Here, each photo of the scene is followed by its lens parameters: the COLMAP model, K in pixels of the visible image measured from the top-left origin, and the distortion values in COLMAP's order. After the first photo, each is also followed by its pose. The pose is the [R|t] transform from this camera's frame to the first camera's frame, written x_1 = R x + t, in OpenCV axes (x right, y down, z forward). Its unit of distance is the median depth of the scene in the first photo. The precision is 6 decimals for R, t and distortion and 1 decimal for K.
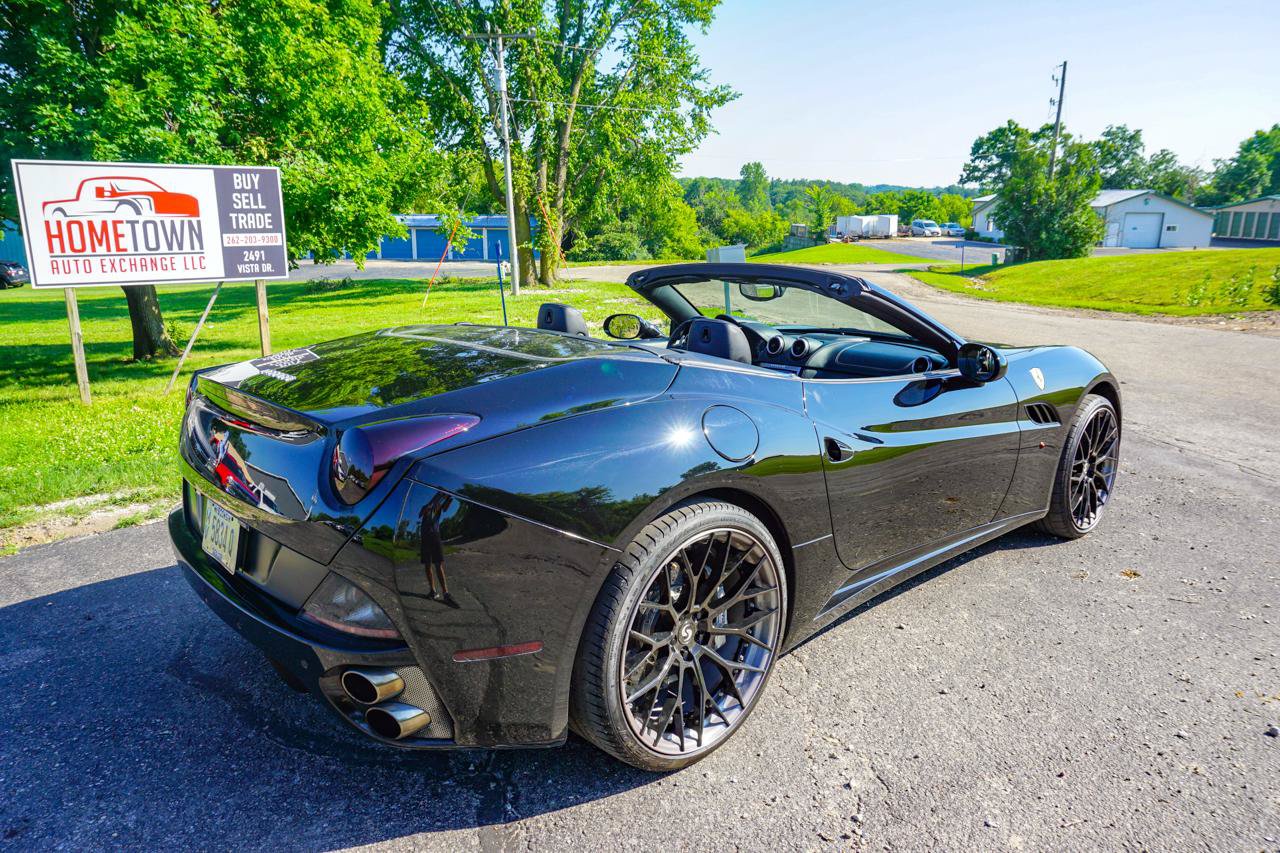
lens RADIAL K [[862.3, 0, 623.3], [0, 862.3, 424.7], [0, 0, 1]] dist [-0.015789, 0.016188]
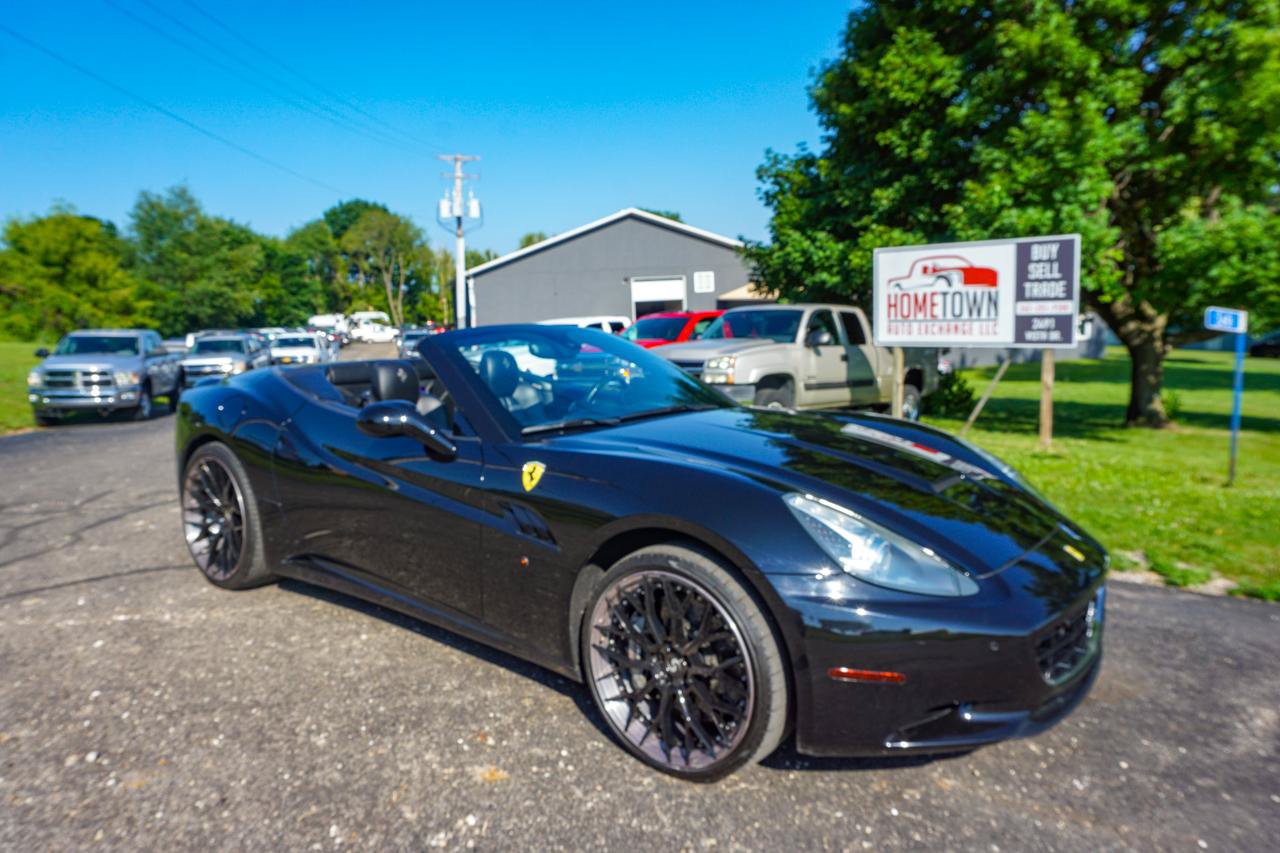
lens RADIAL K [[862.3, 0, 641.0], [0, 862.3, 432.0], [0, 0, 1]] dist [-0.015789, 0.016188]
pose [[0.167303, 0.137568, -0.976261, 0.506424], [-0.208739, 0.972711, 0.101296, -0.077380], [0.963555, 0.186836, 0.191453, 0.379496]]
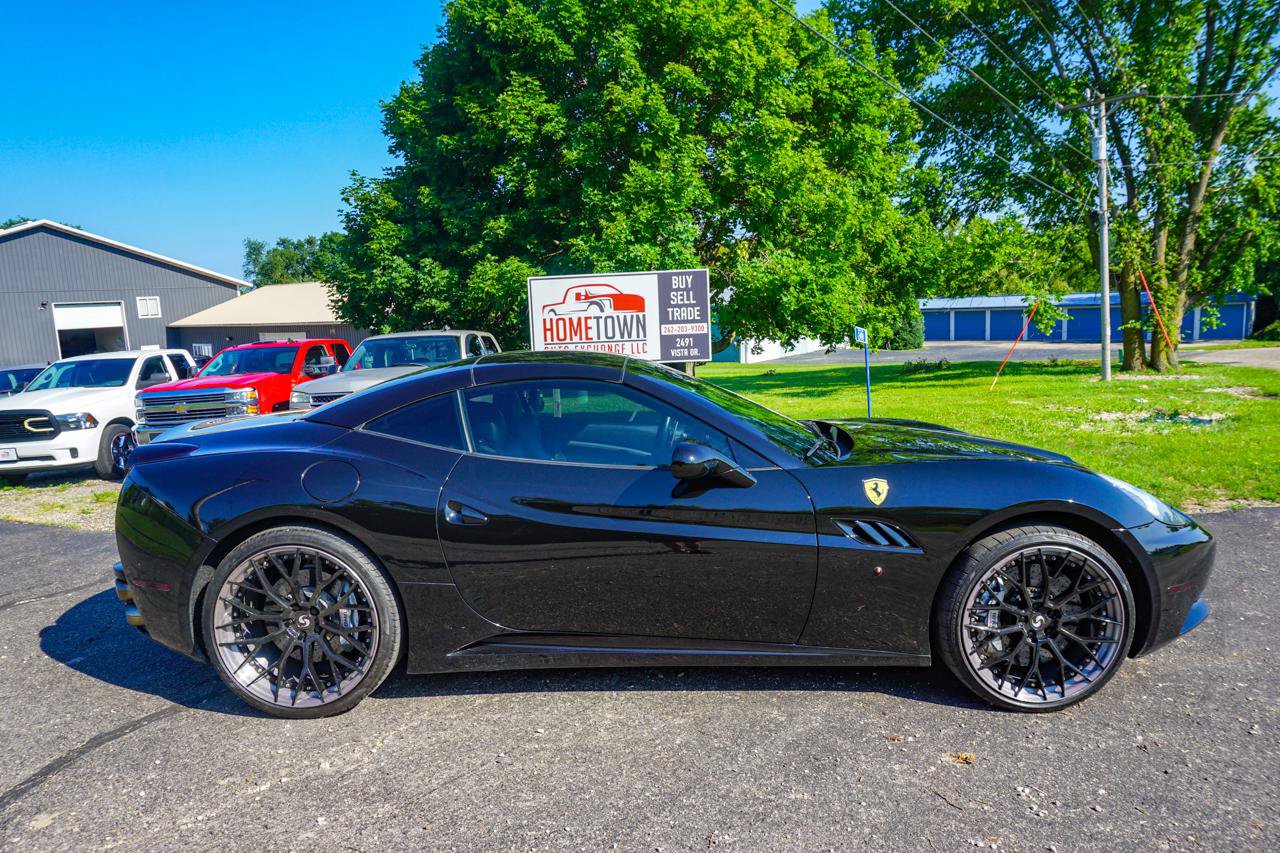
lens RADIAL K [[862.3, 0, 643.6], [0, 862.3, 425.4], [0, 0, 1]] dist [-0.015789, 0.016188]
pose [[0.733784, 0.060181, -0.676712, 0.358140], [-0.121496, 0.991636, -0.043555, -0.021712], [0.668431, 0.114178, 0.734958, 0.089715]]
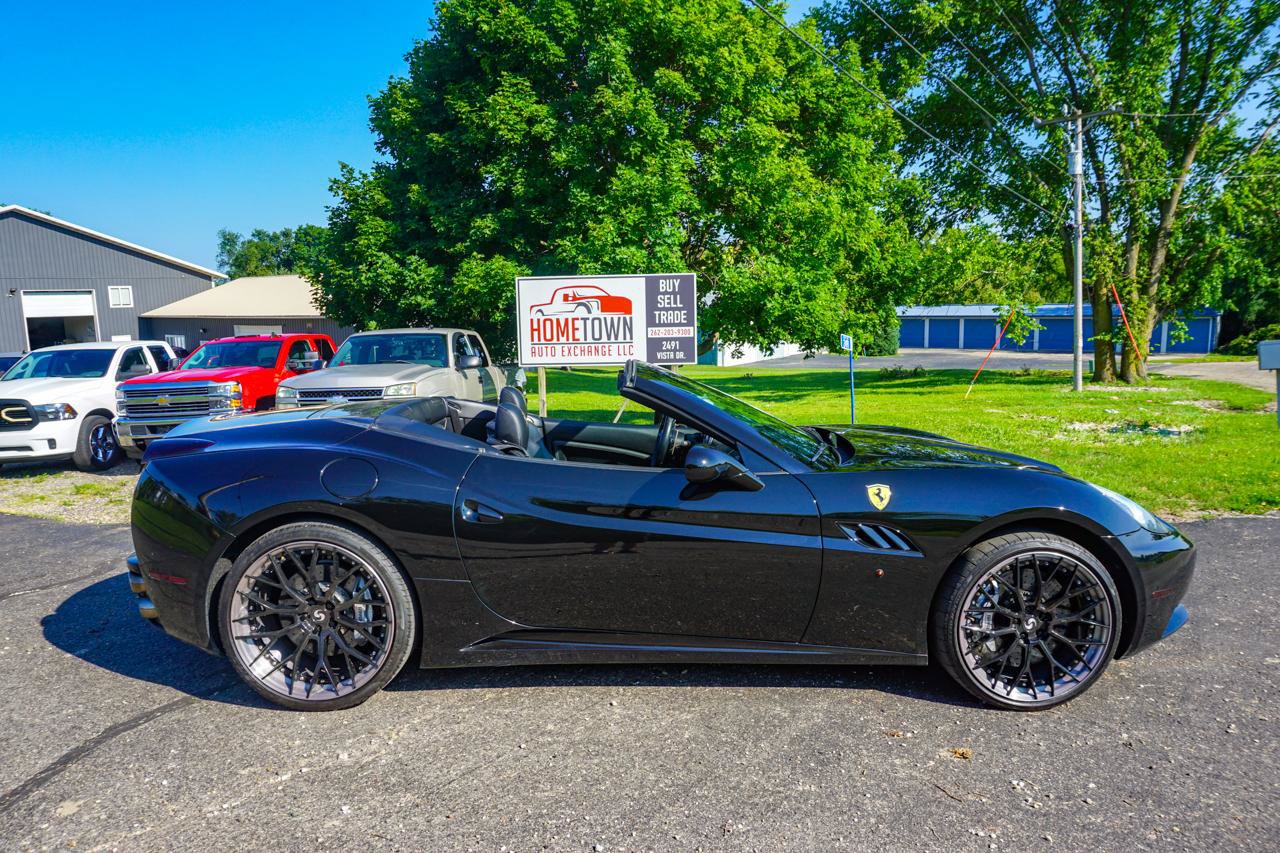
lens RADIAL K [[862.3, 0, 643.6], [0, 862.3, 425.6], [0, 0, 1]] dist [-0.015789, 0.016188]
pose [[0.752676, 0.073511, -0.654275, 0.353349], [-0.138393, 0.989210, -0.048064, -0.020398], [0.643682, 0.126723, 0.754728, 0.071327]]
